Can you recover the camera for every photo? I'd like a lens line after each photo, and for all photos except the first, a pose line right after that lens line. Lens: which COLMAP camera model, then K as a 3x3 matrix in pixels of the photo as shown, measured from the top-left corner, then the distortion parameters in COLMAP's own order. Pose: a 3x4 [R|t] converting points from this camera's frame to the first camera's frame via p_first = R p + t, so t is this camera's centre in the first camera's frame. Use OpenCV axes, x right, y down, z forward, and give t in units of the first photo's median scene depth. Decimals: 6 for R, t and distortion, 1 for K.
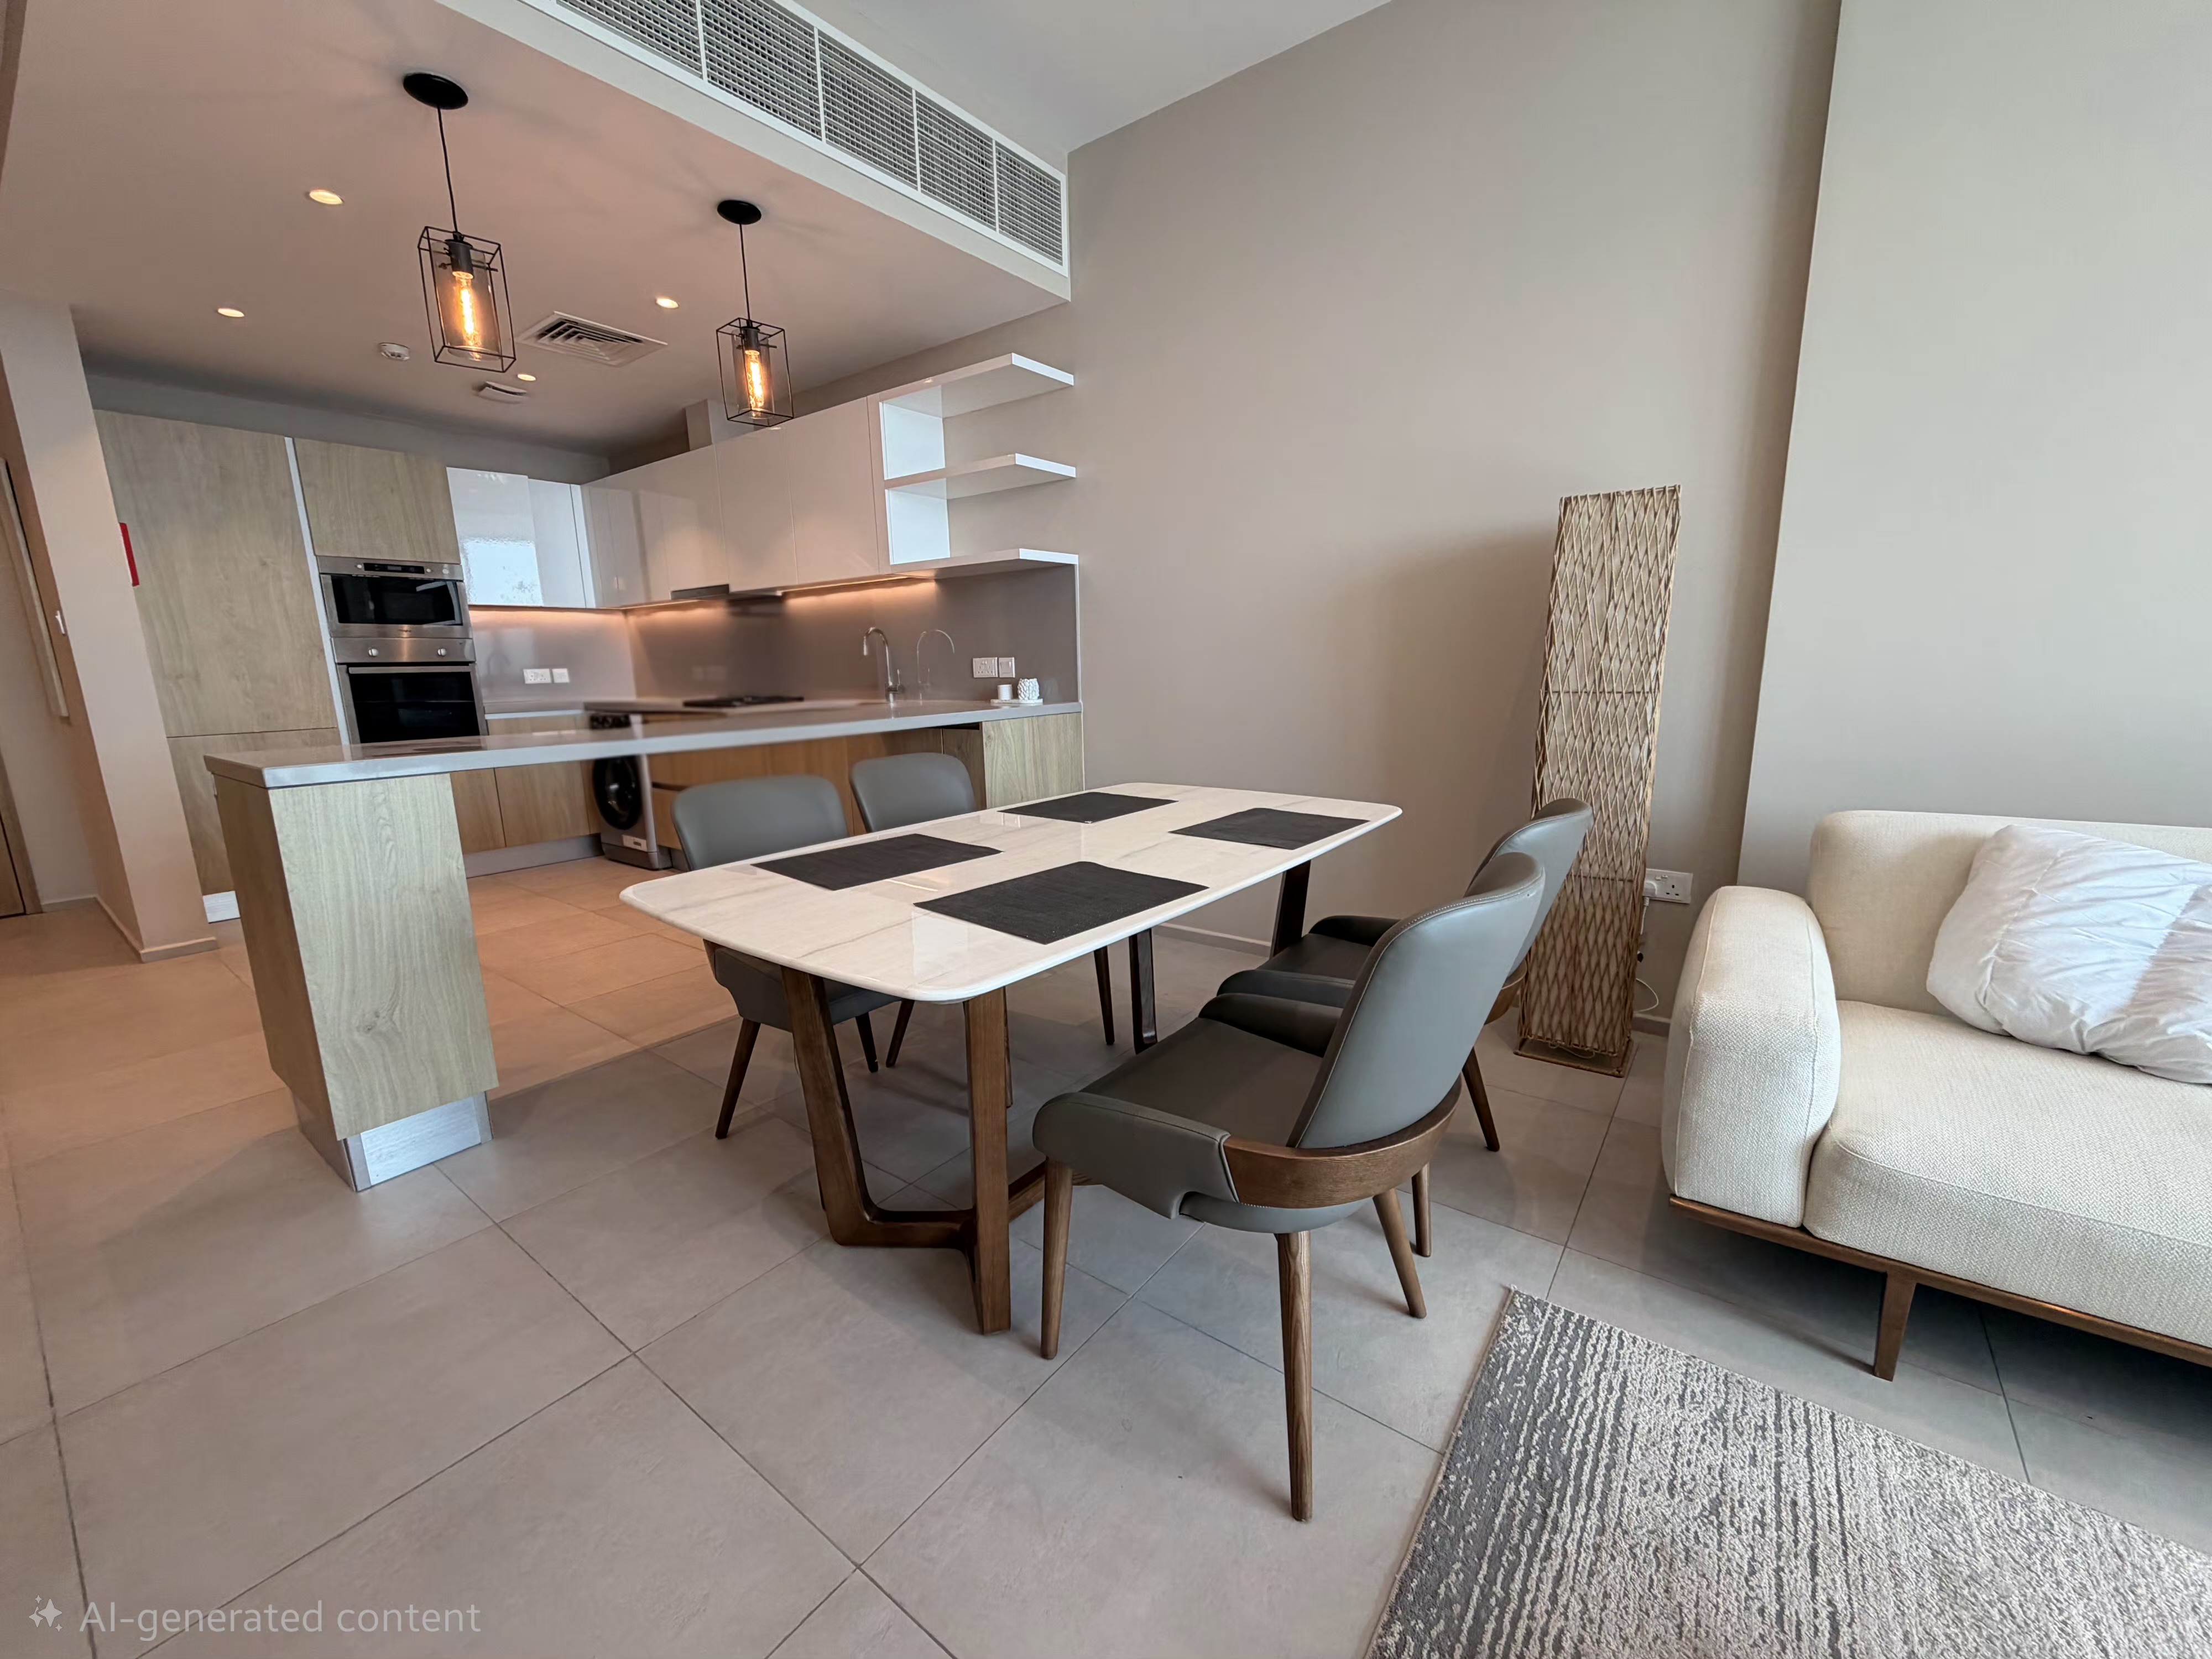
lens RADIAL K [[878.0, 0, 1109.1], [0, 878.0, 826.9], [0, 0, 1]] dist [-0.001761, -0.001471]
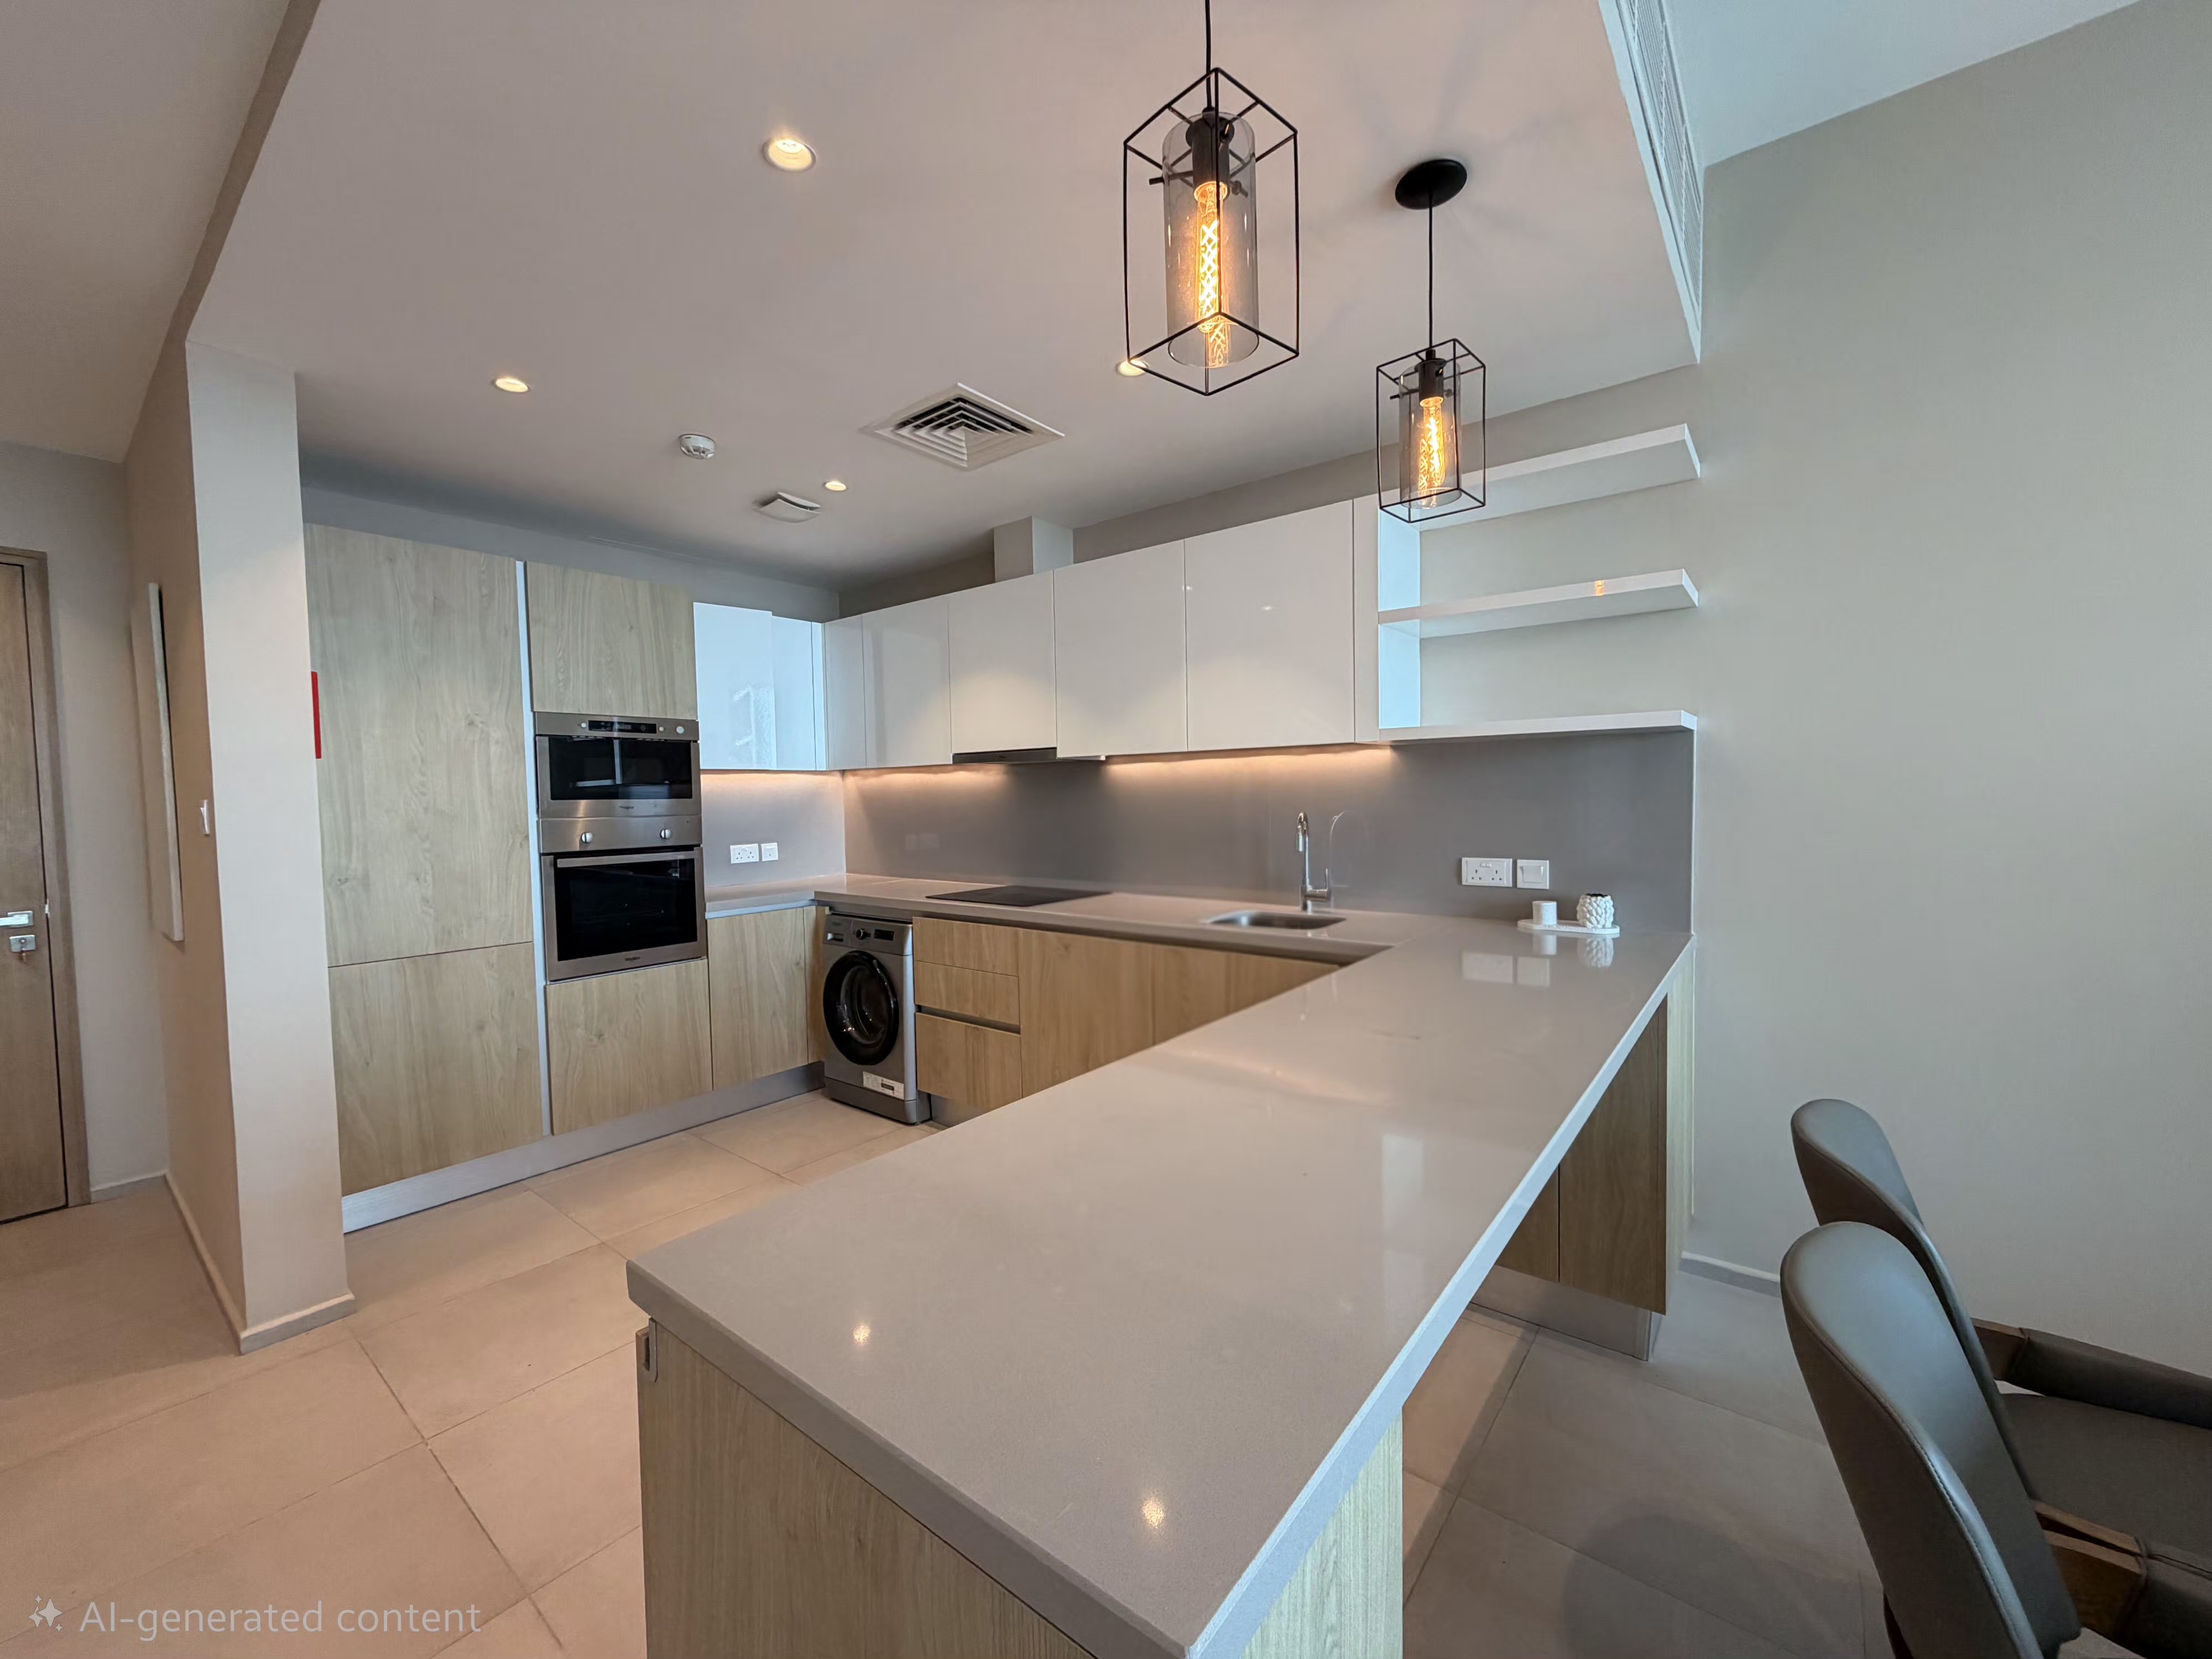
lens RADIAL K [[878.0, 0, 1107.6], [0, 878.0, 824.6], [0, 0, 1]] dist [-0.001761, -0.001471]
pose [[0.999658, 0.004212, -0.025797, -0.386844], [-0.008070, 0.988446, -0.151361, -0.102601], [0.024861, 0.151518, 0.988142, 0.280440]]
